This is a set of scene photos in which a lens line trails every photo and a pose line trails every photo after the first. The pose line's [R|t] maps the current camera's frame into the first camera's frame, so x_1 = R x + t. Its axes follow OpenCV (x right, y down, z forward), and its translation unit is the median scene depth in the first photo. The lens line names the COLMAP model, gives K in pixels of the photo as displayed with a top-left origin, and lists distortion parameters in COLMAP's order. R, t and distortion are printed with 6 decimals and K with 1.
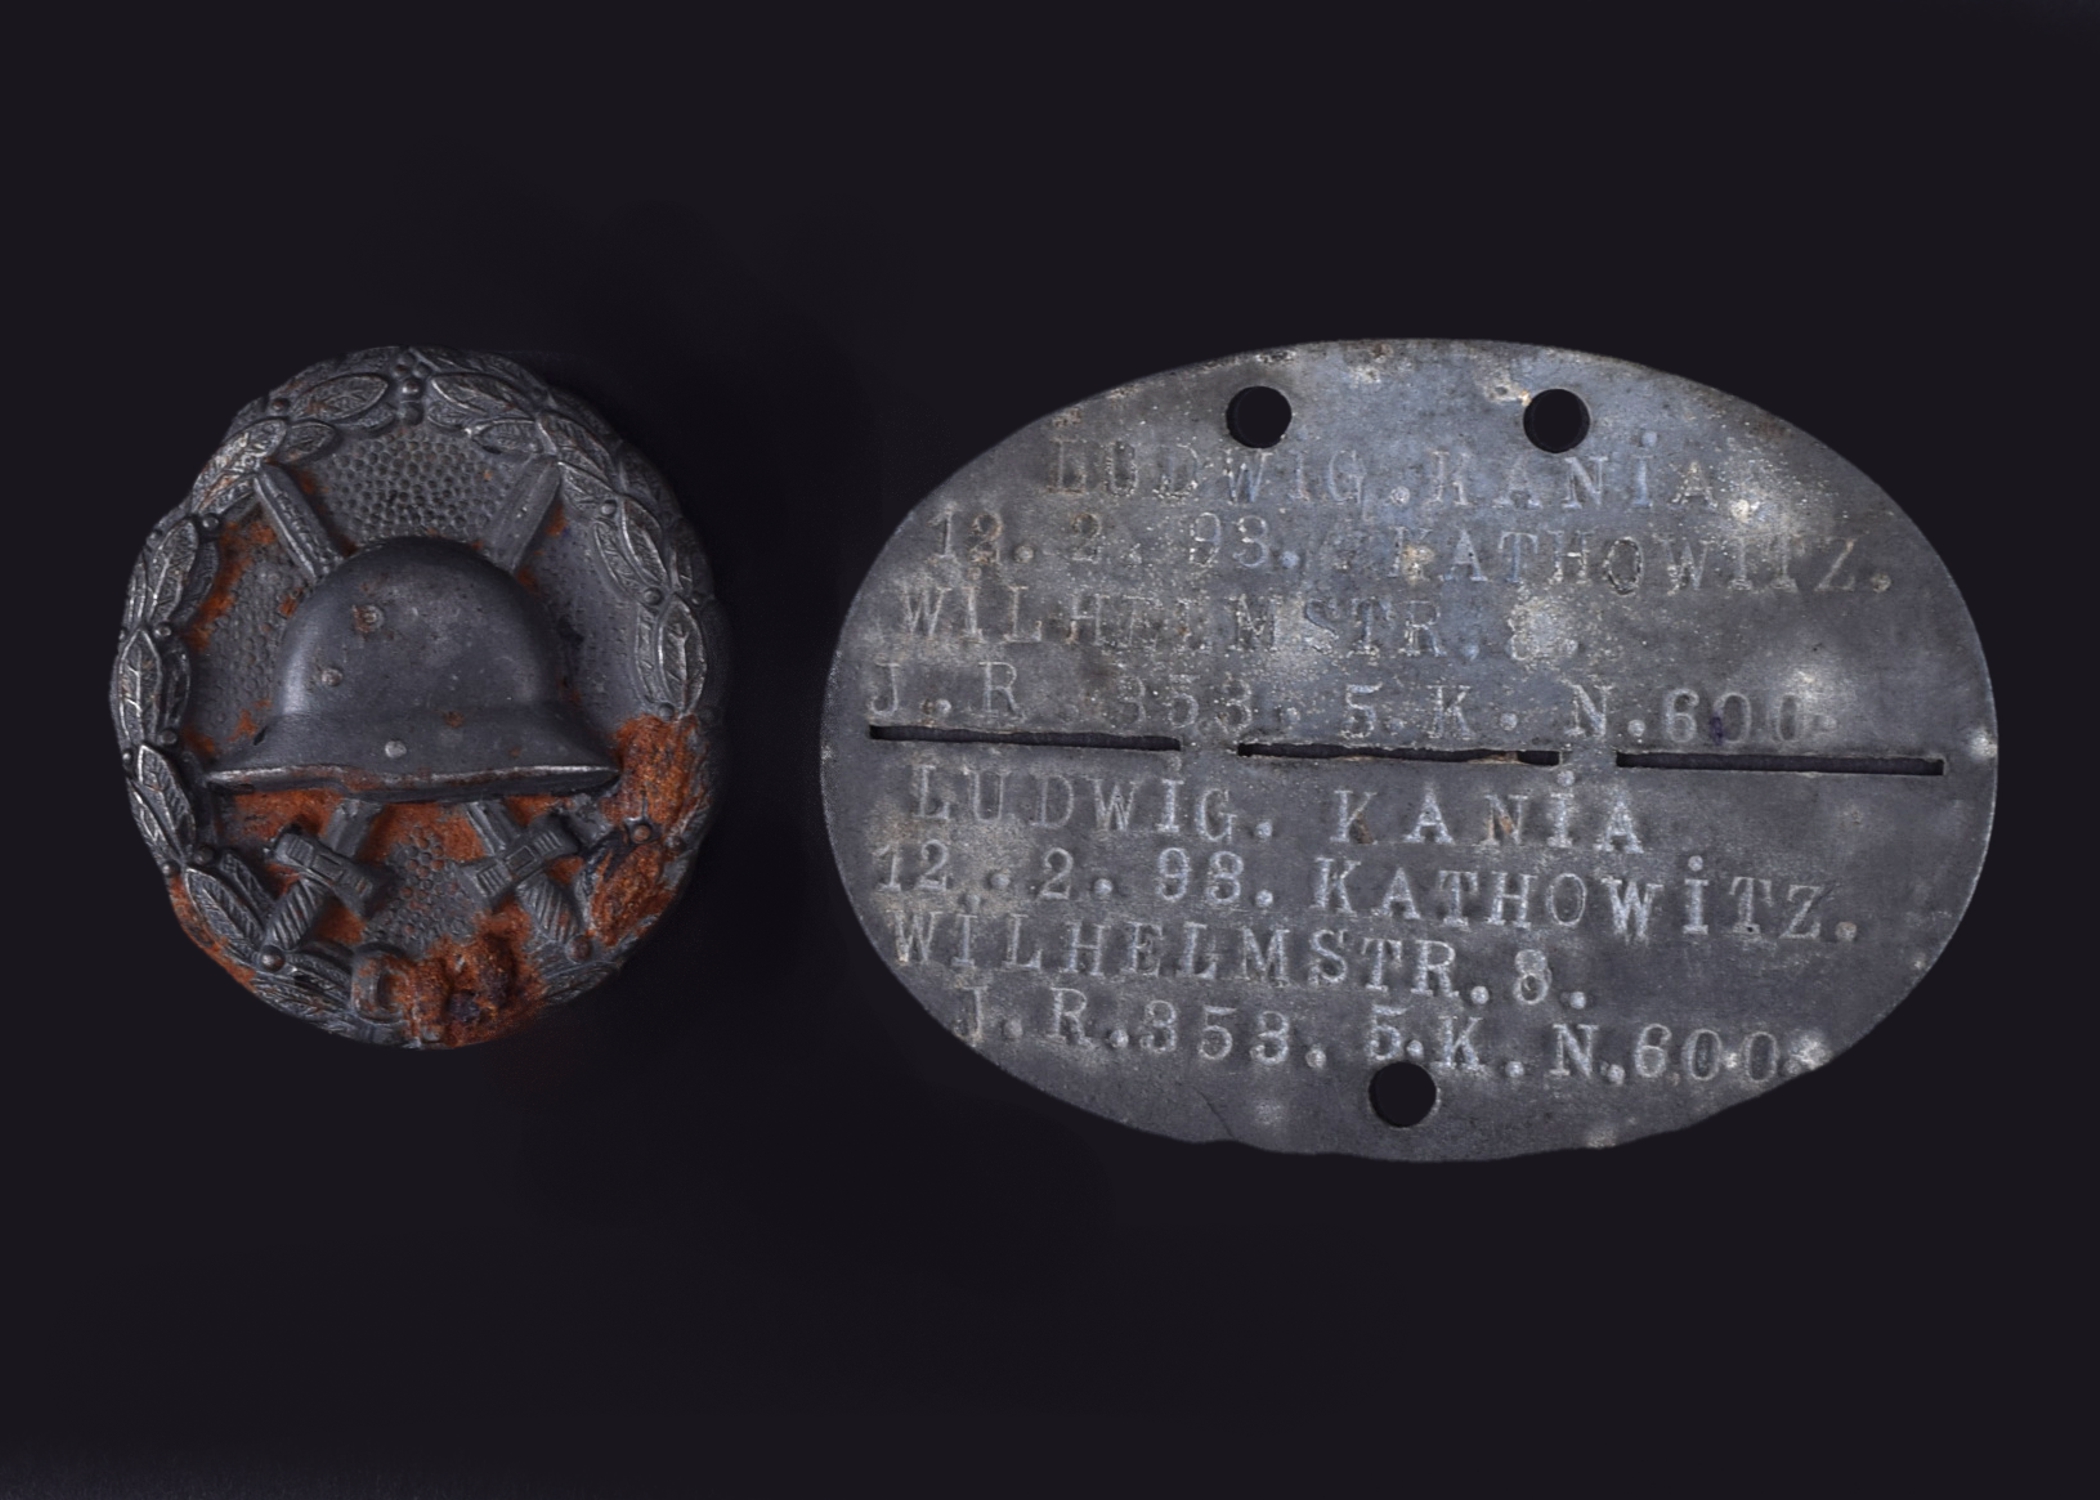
lens RADIAL K [[3213.8, 0, 1046.3], [0, 3213.8, 731.1], [0, 0, 1]] dist [-0.087099, 0.000000]
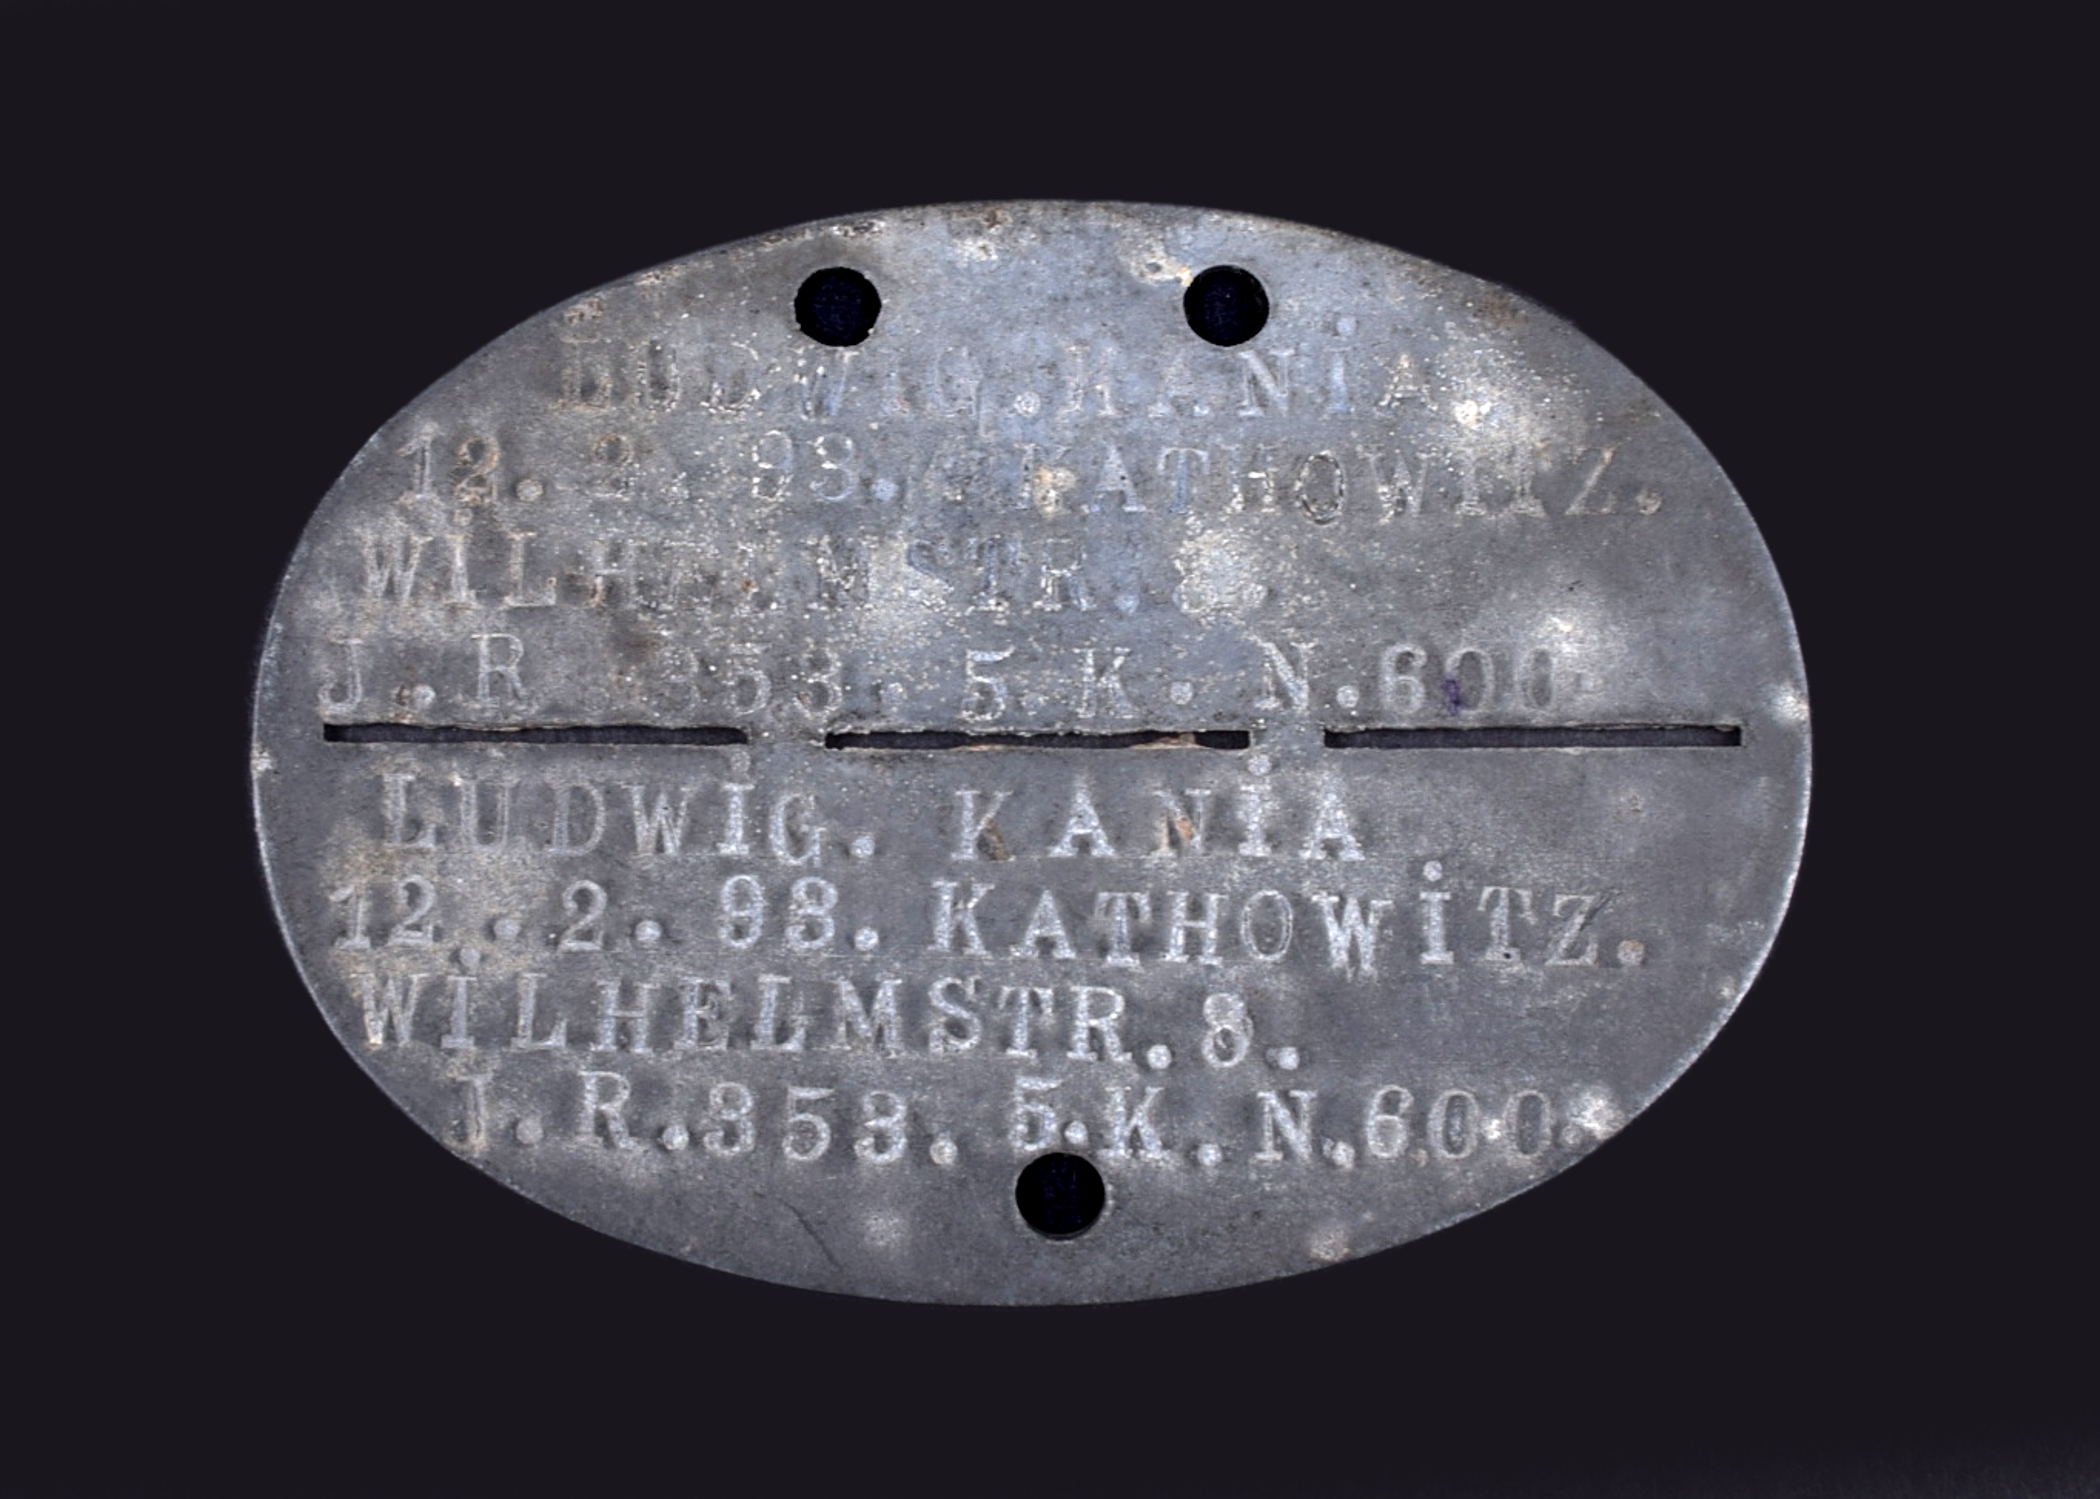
lens RADIAL K [[3213.8, 0, 1064.2], [0, 3213.8, 758.3], [0, 0, 1]] dist [-0.087099, 0.000000]
pose [[0.990740, -0.031715, 0.132019, 0.016438], [0.032599, 0.999458, -0.004538, 0.015178], [-0.131803, 0.008800, 0.991237, 0.256811]]
